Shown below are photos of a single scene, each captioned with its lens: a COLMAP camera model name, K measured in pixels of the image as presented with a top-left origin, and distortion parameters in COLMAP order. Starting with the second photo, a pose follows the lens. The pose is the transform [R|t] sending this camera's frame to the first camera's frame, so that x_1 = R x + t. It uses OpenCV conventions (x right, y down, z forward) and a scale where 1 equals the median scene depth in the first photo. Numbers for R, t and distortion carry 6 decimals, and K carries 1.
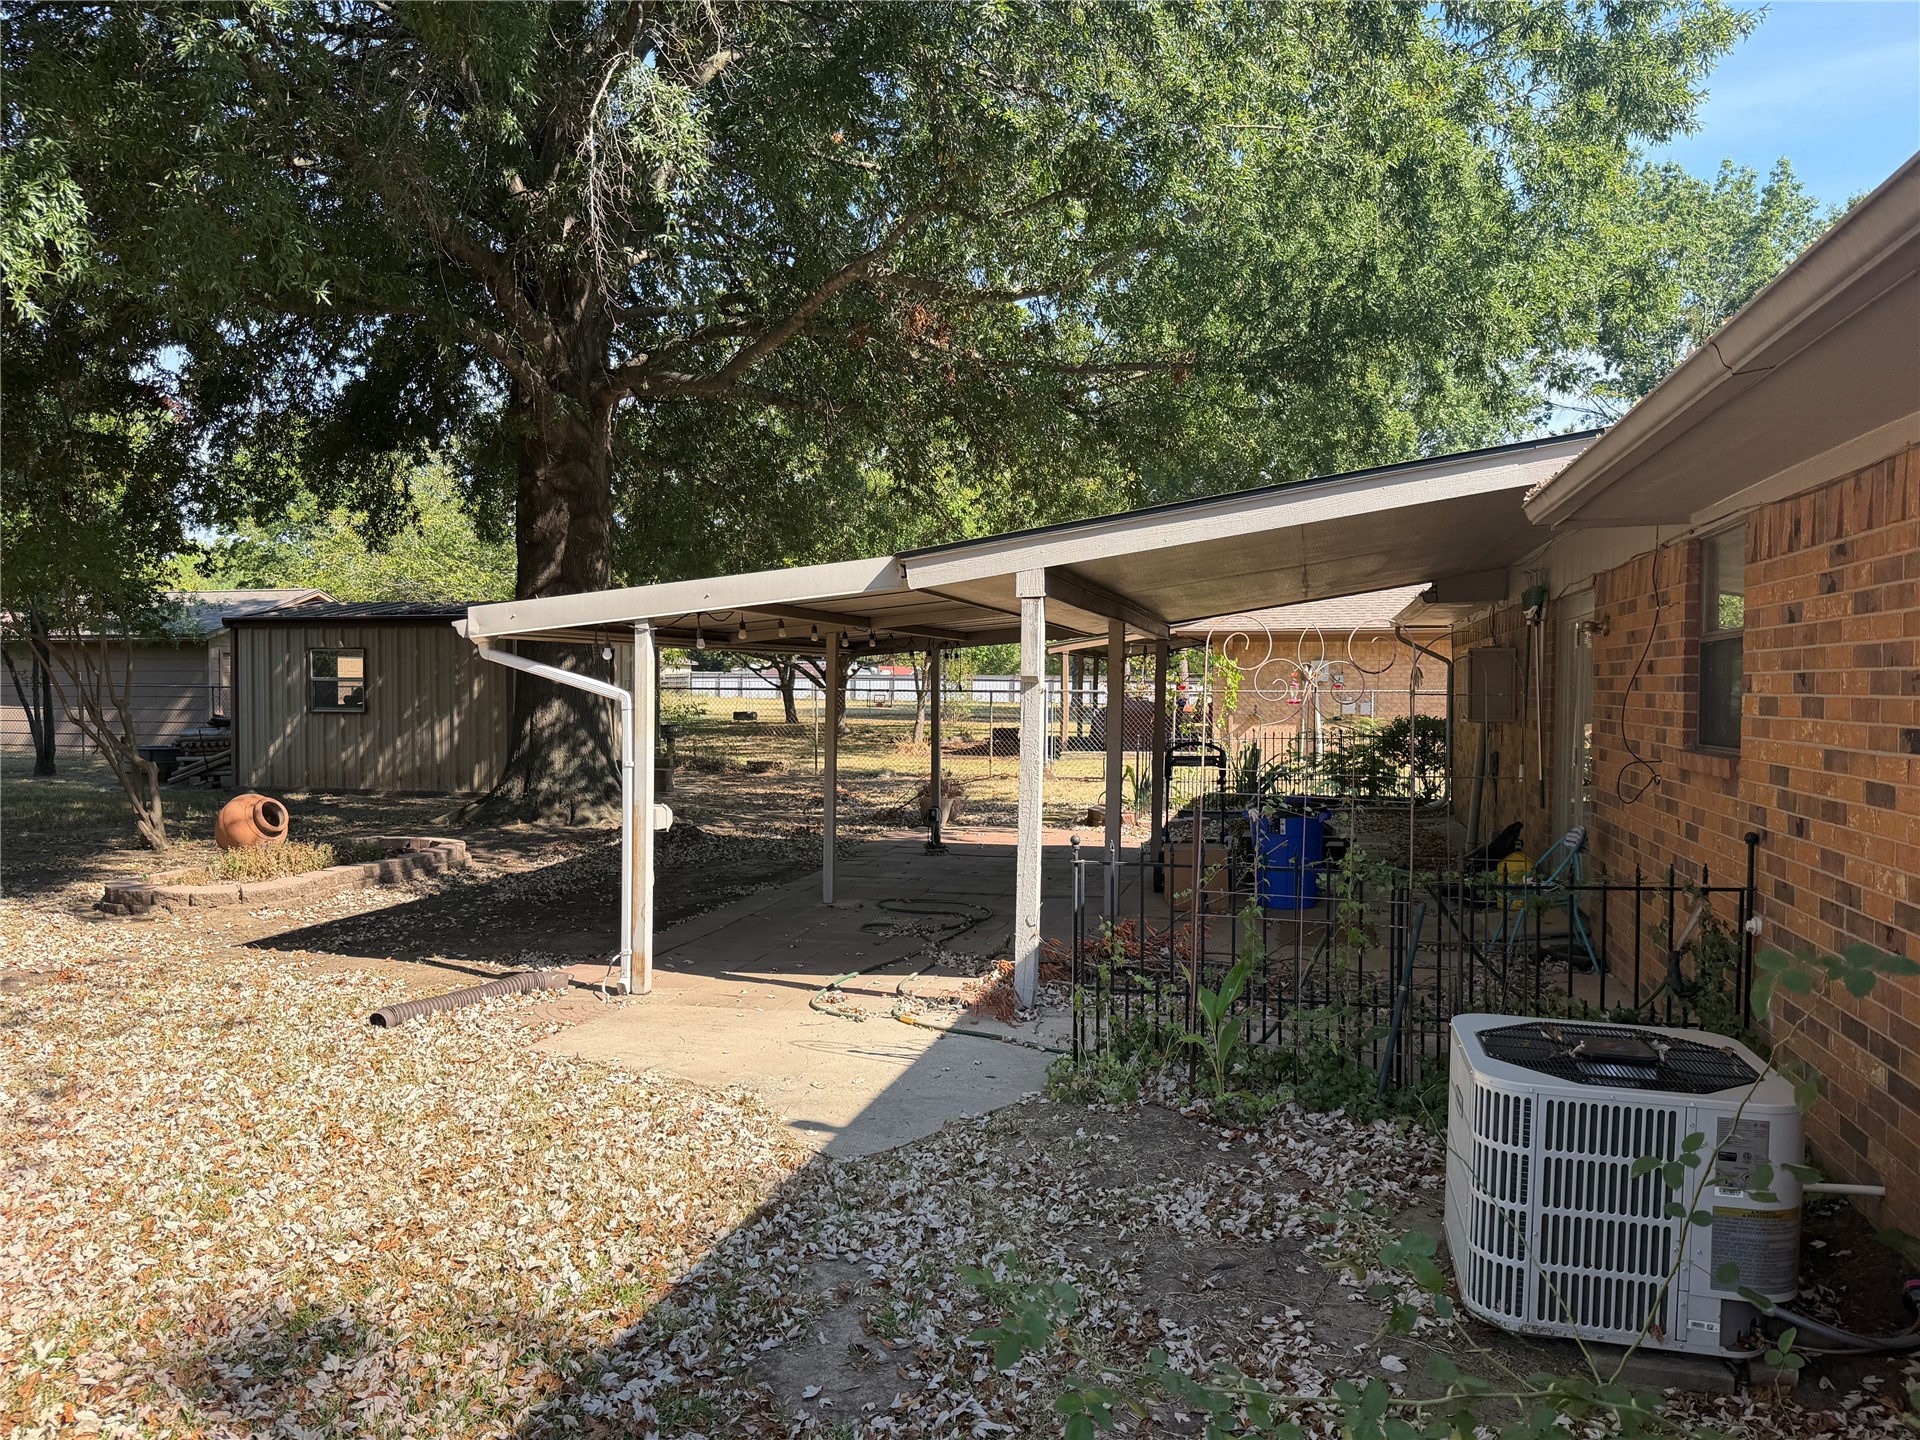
lens RADIAL K [[1388.0, 0, 965.0], [0, 1388.0, 729.1], [0, 0, 1]] dist [-0.002210, -0.007610]
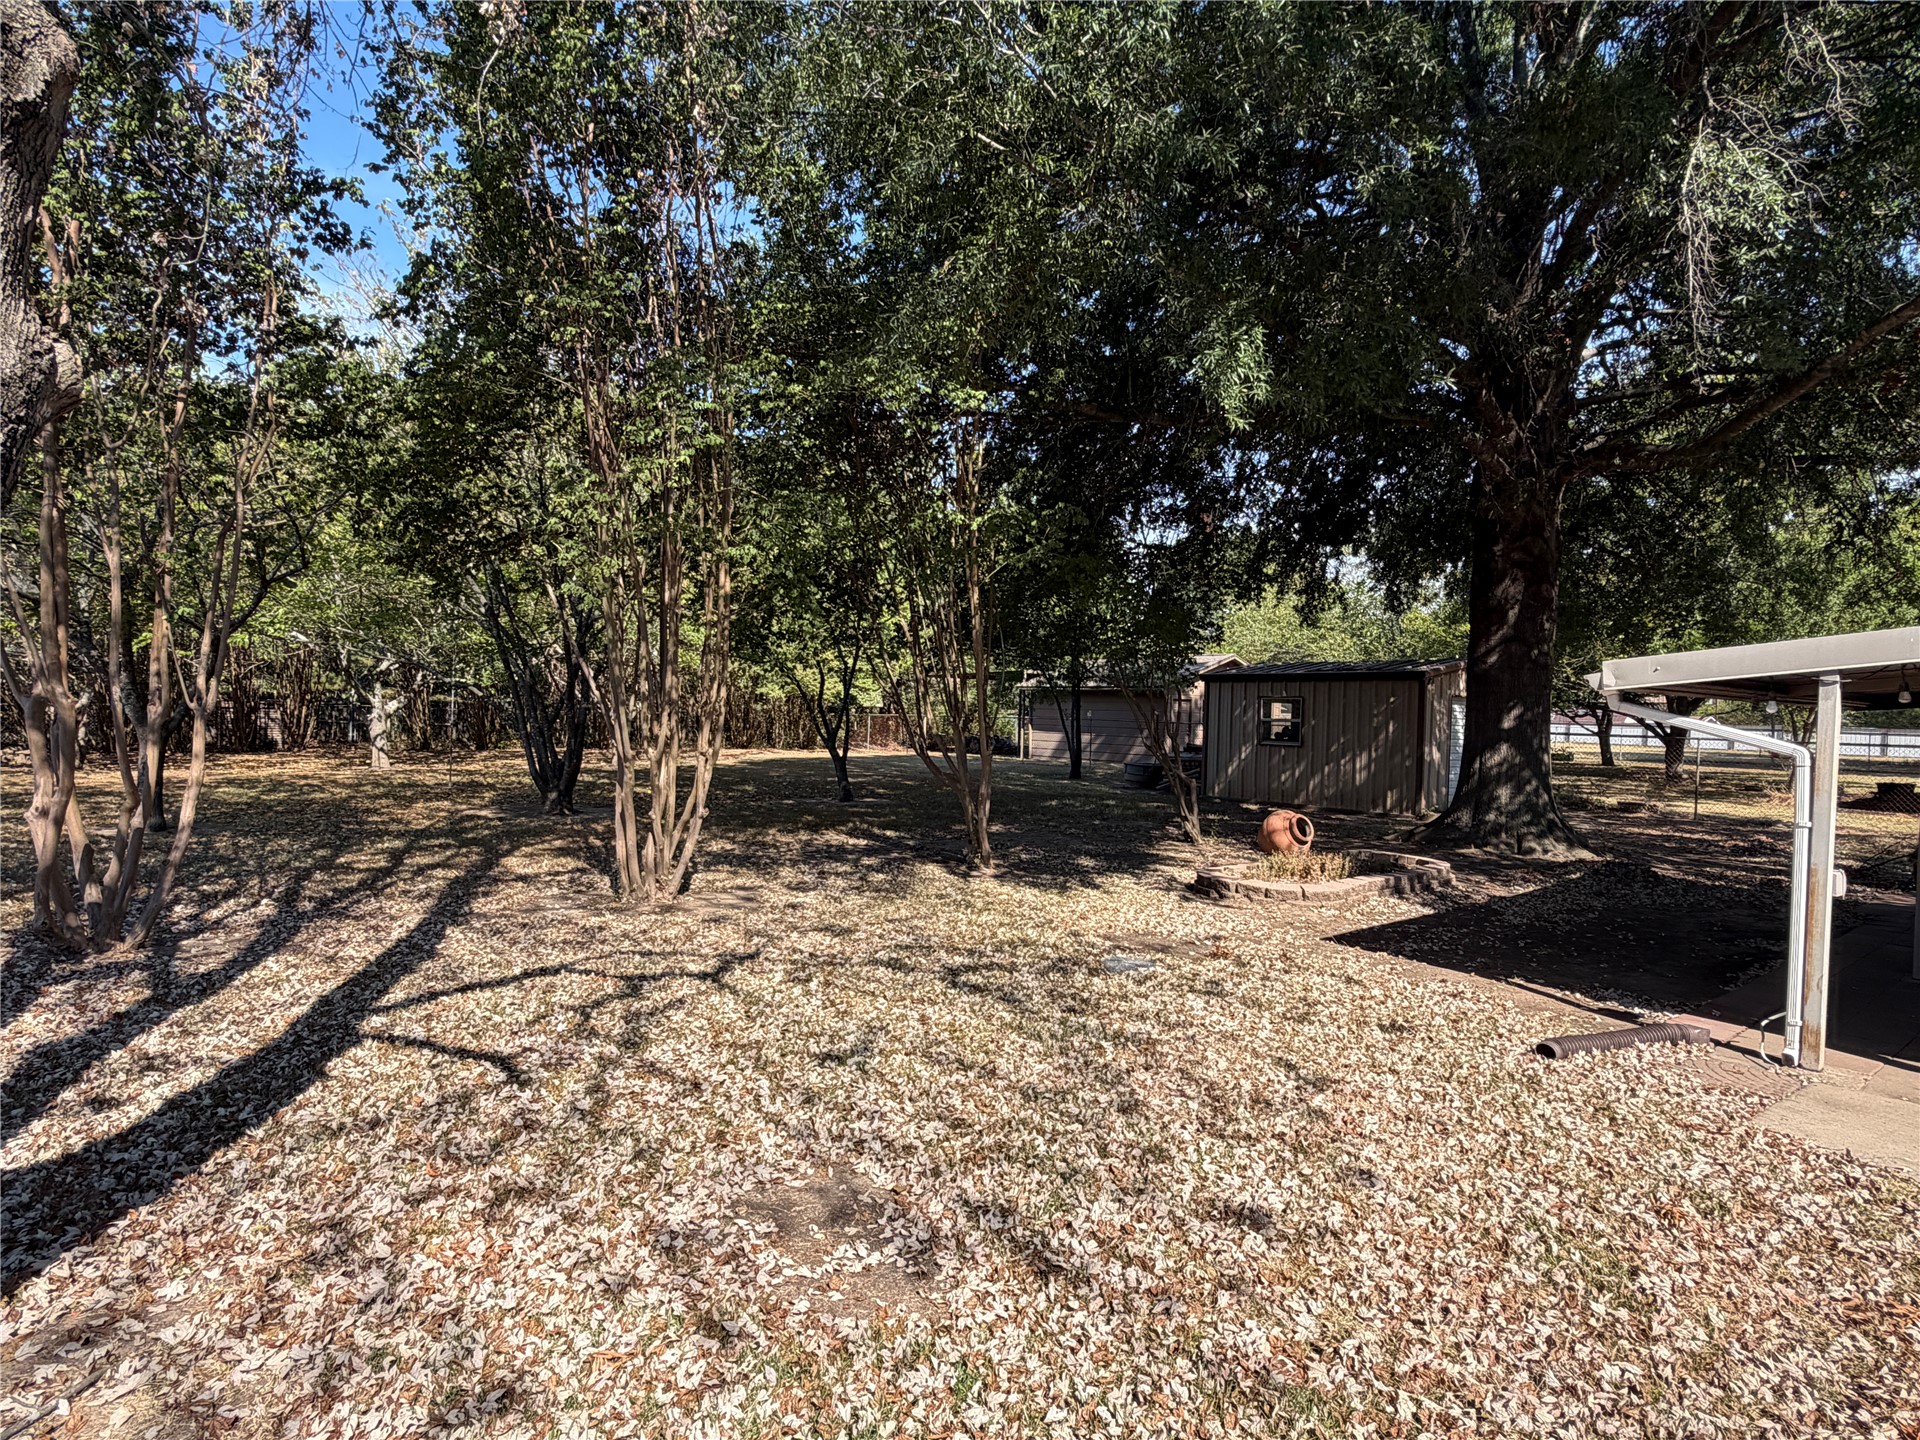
lens RADIAL K [[1056.1, 0, 958.1], [0, 1056.1, 718.8], [0, 0, 1]] dist [0.003735, 0.000411]
pose [[0.783694, 0.021342, -0.620780, -0.147962], [-0.044494, 0.998771, -0.021833, -0.002924], [0.619551, 0.044731, 0.783681, 0.041471]]
